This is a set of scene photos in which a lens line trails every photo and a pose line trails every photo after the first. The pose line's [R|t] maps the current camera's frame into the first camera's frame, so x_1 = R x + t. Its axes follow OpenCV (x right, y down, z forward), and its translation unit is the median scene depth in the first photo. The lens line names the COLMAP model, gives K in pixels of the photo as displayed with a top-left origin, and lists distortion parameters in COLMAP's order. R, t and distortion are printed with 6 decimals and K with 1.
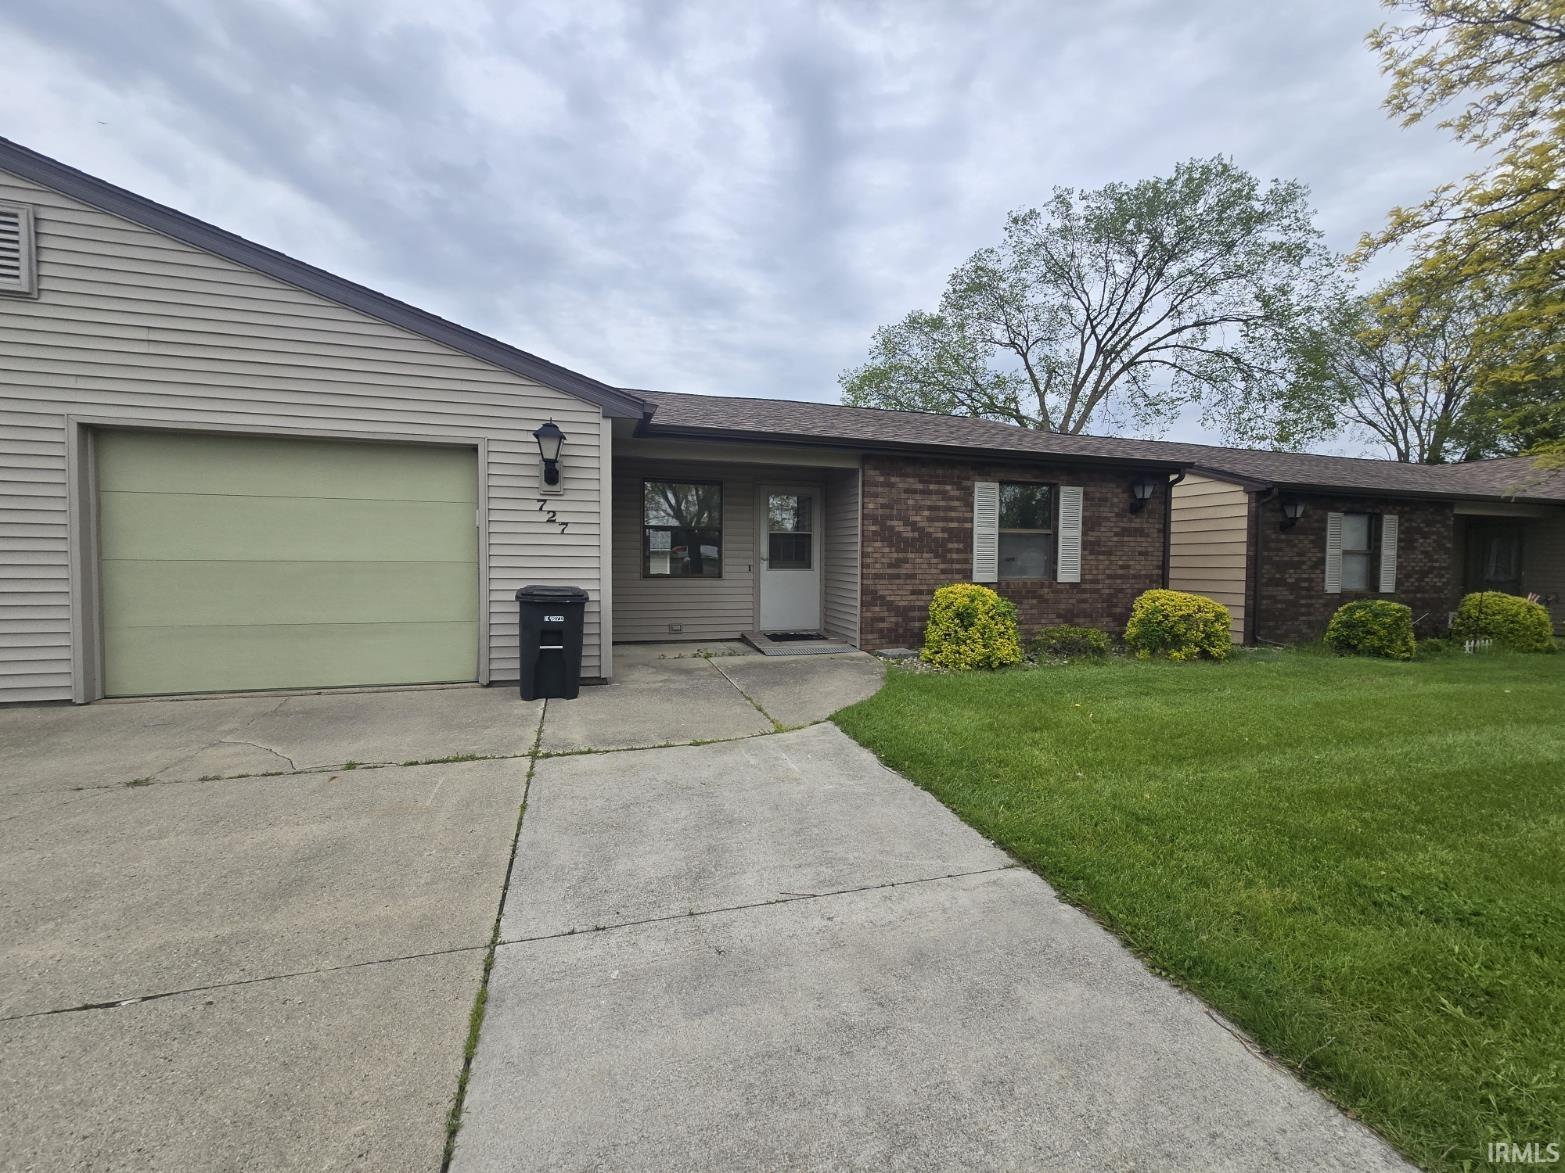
lens RADIAL K [[643.0, 0, 782.7], [0, 643.0, 585.9], [0, 0, 1]] dist [-0.003110, 0.002126]
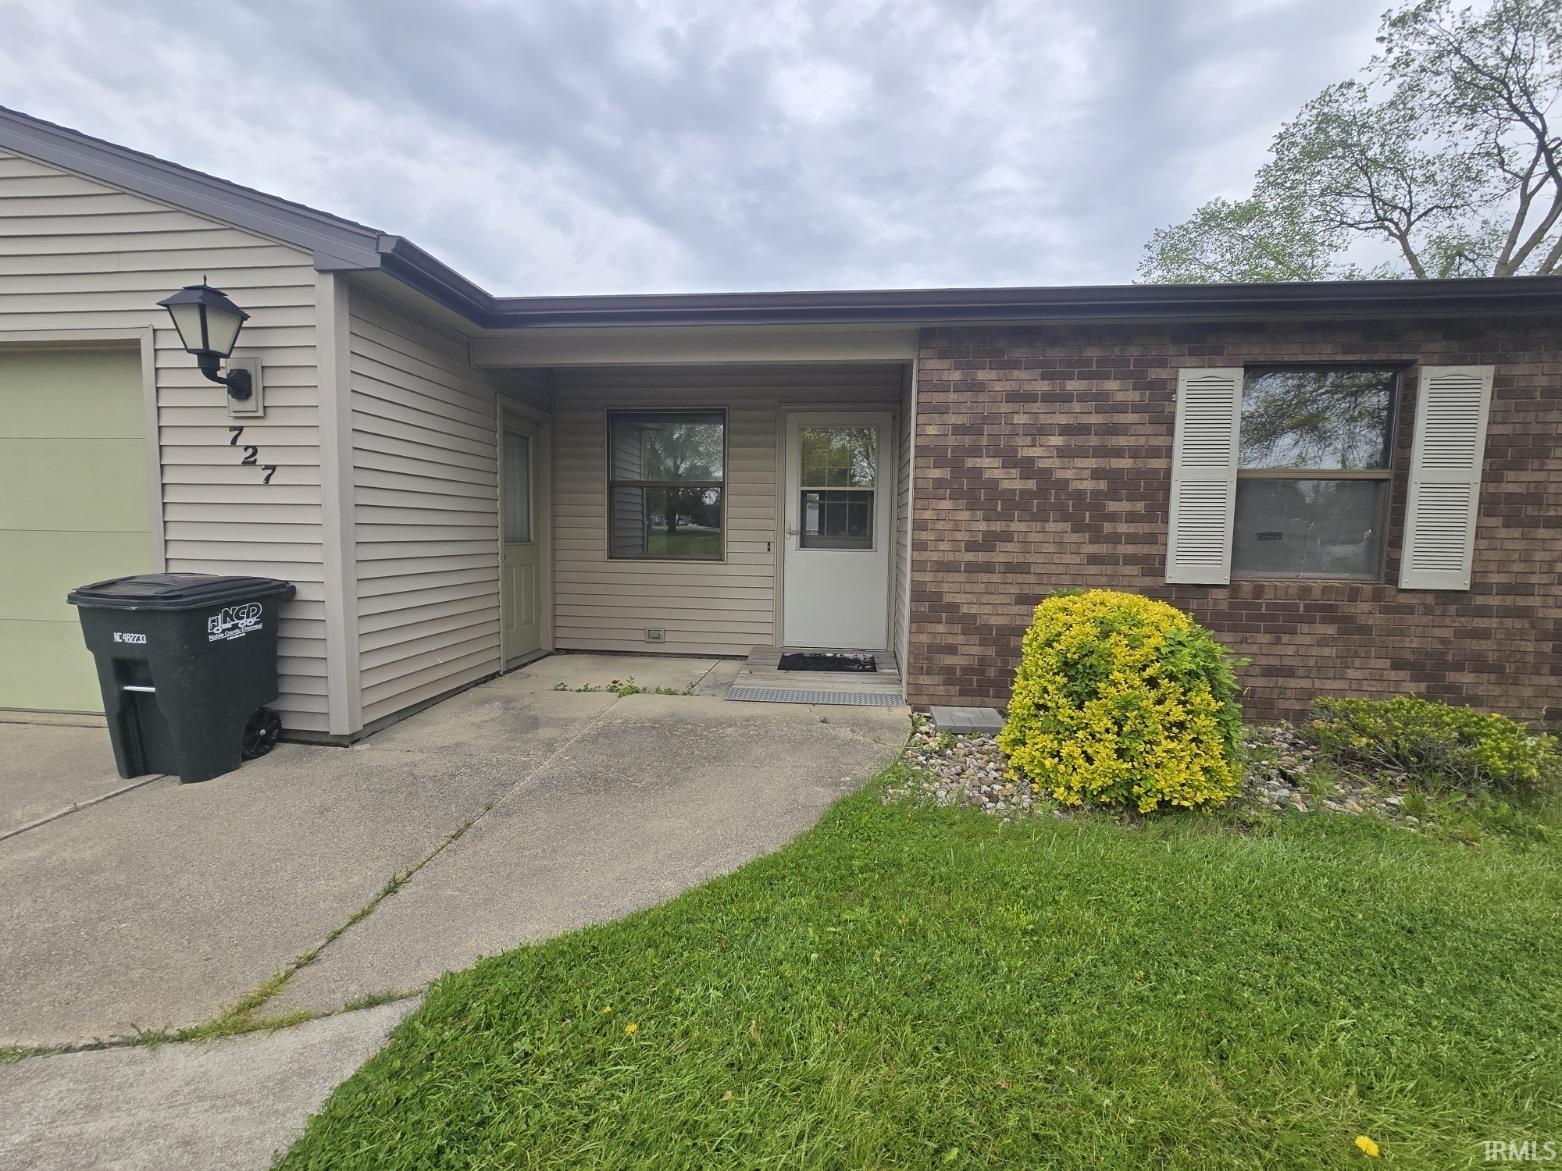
lens RADIAL K [[641.8, 0, 776.5], [0, 641.8, 587.5], [0, 0, 1]] dist [-0.003110, 0.002126]
pose [[0.918196, 0.039551, -0.394146, 0.221509], [-0.023359, 0.998678, 0.045797, -0.017959], [0.395436, -0.032844, 0.917906, 0.454115]]
